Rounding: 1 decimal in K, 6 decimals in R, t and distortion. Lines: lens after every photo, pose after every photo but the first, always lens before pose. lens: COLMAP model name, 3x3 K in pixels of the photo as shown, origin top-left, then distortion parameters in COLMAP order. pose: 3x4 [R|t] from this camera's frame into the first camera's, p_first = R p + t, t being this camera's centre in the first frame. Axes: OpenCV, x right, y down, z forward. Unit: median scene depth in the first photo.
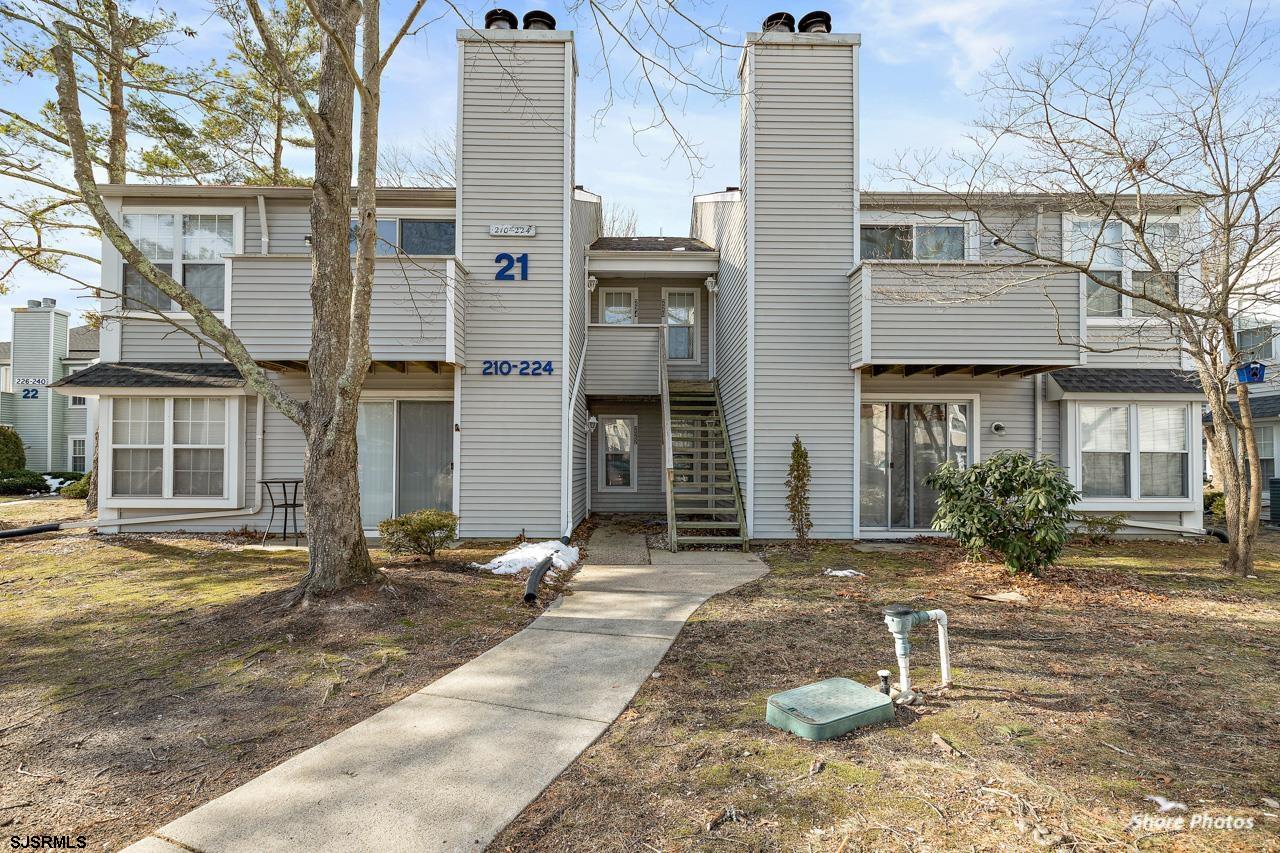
lens RADIAL K [[638.3, 0, 640.1], [0, 638.3, 441.7], [0, 0, 1]] dist [-0.002706, 0.000908]
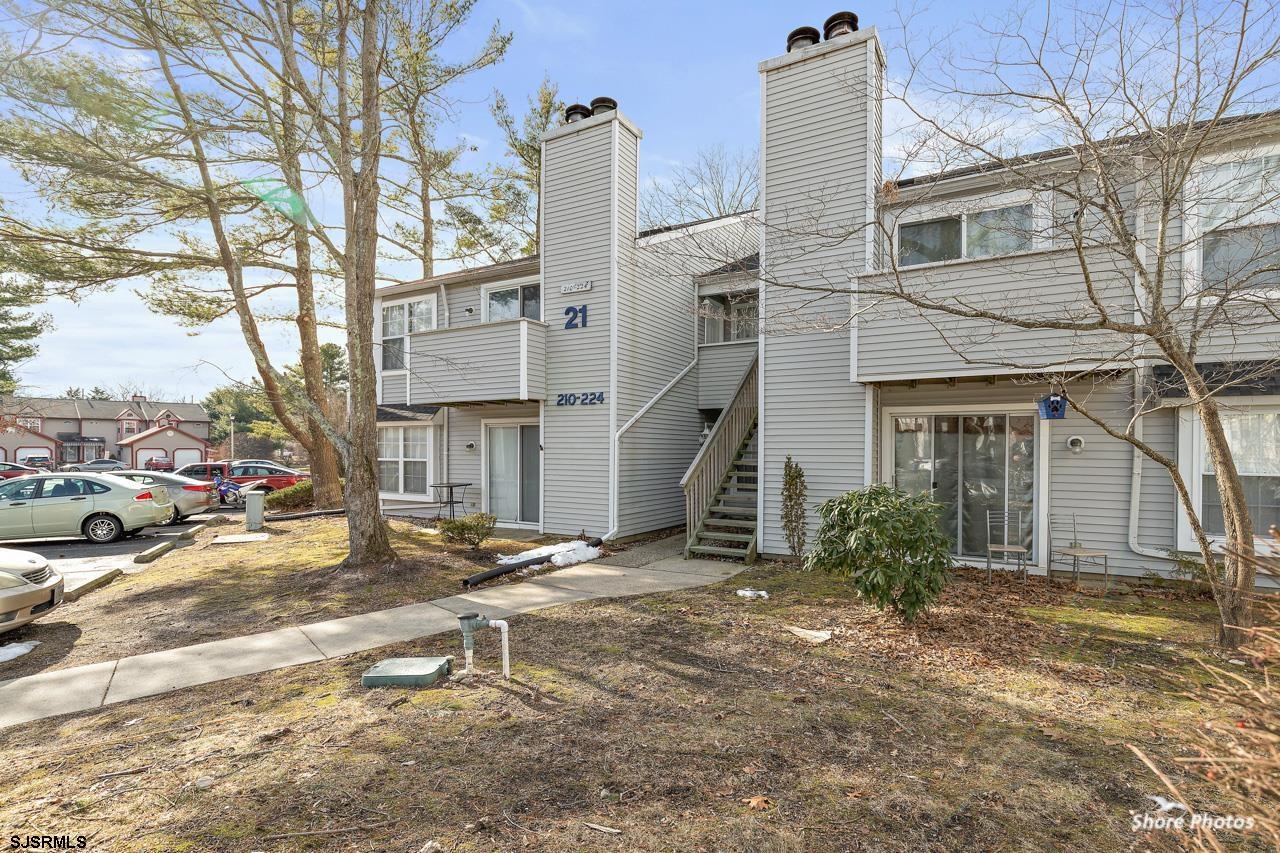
lens RADIAL K [[638.3, 0, 640.1], [0, 638.3, 441.7], [0, 0, 1]] dist [-0.002706, 0.000908]
pose [[0.853478, -0.007263, -0.521078, 0.549388], [0.018183, 0.999709, 0.015849, -0.050377], [0.520811, -0.023001, 0.853362, 0.004714]]
